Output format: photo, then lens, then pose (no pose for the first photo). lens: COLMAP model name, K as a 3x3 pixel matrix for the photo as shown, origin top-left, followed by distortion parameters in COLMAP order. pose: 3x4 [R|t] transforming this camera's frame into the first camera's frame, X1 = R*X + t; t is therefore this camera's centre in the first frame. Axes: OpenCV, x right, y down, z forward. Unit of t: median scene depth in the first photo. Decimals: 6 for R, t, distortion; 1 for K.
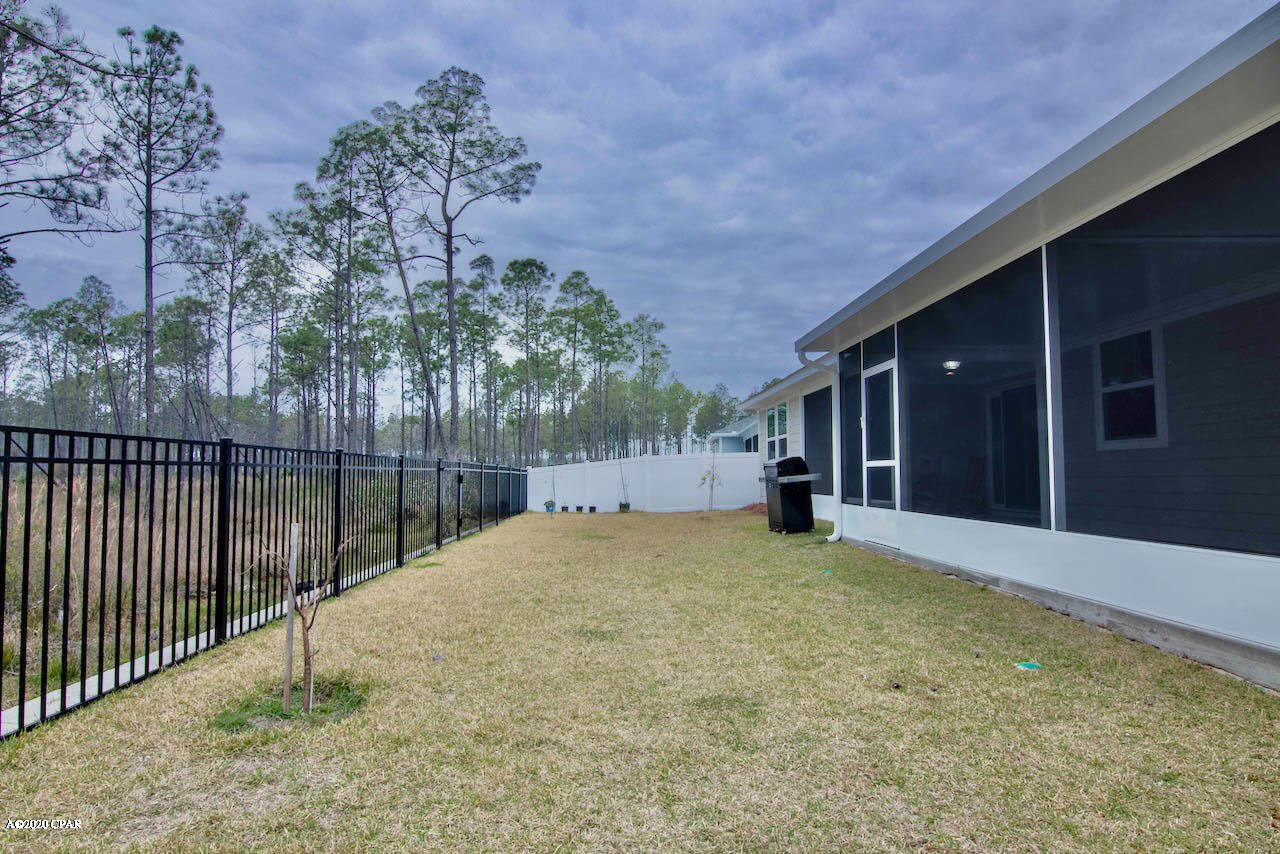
lens RADIAL K [[655.0, 0, 632.0], [0, 655.0, 436.1], [0, 0, 1]] dist [-0.013974, -0.003351]
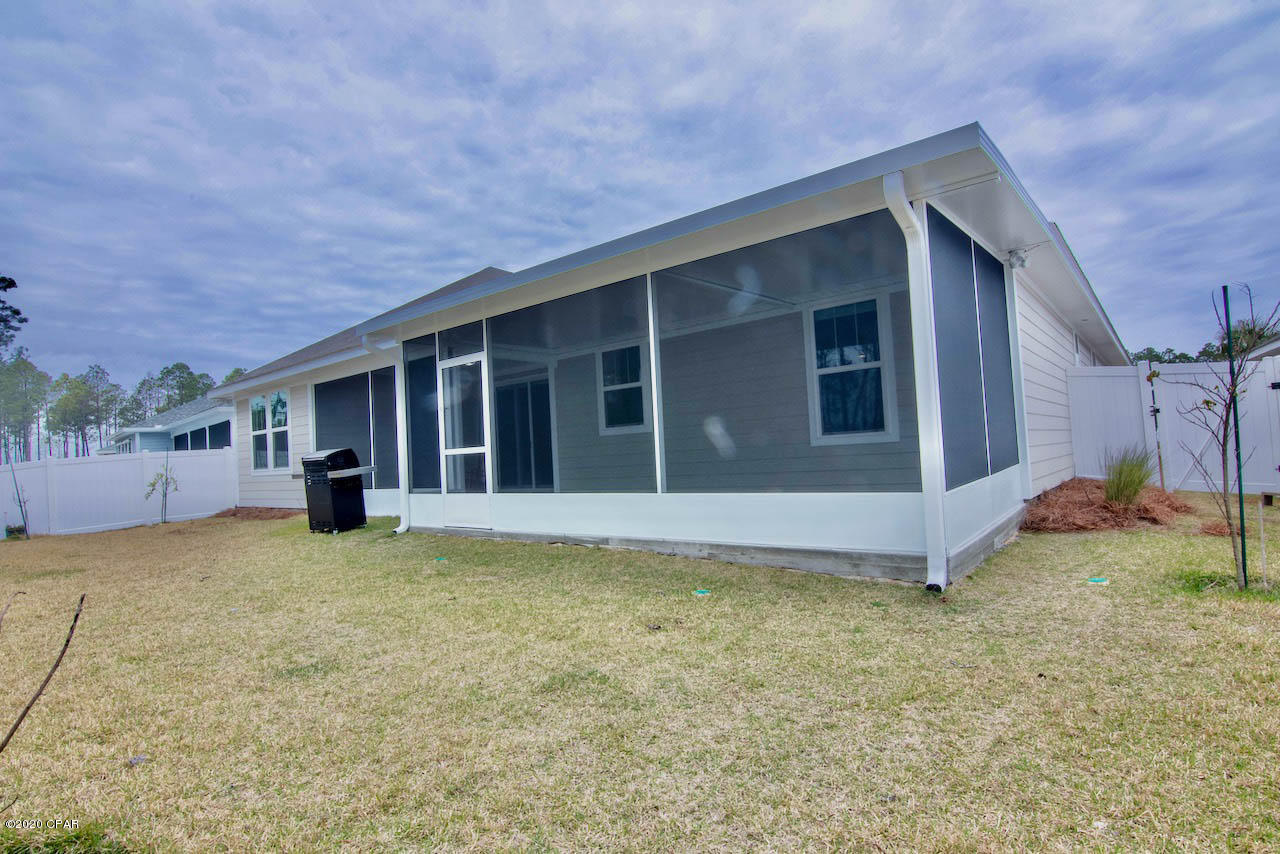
lens RADIAL K [[655.0, 0, 631.3], [0, 655.0, 421.9], [0, 0, 1]] dist [-0.013974, -0.003351]
pose [[0.661946, -0.000750, 0.749551, -0.171101], [0.011247, 0.999897, -0.008931, 0.006101], [-0.749467, 0.014342, 0.661886, 0.079486]]
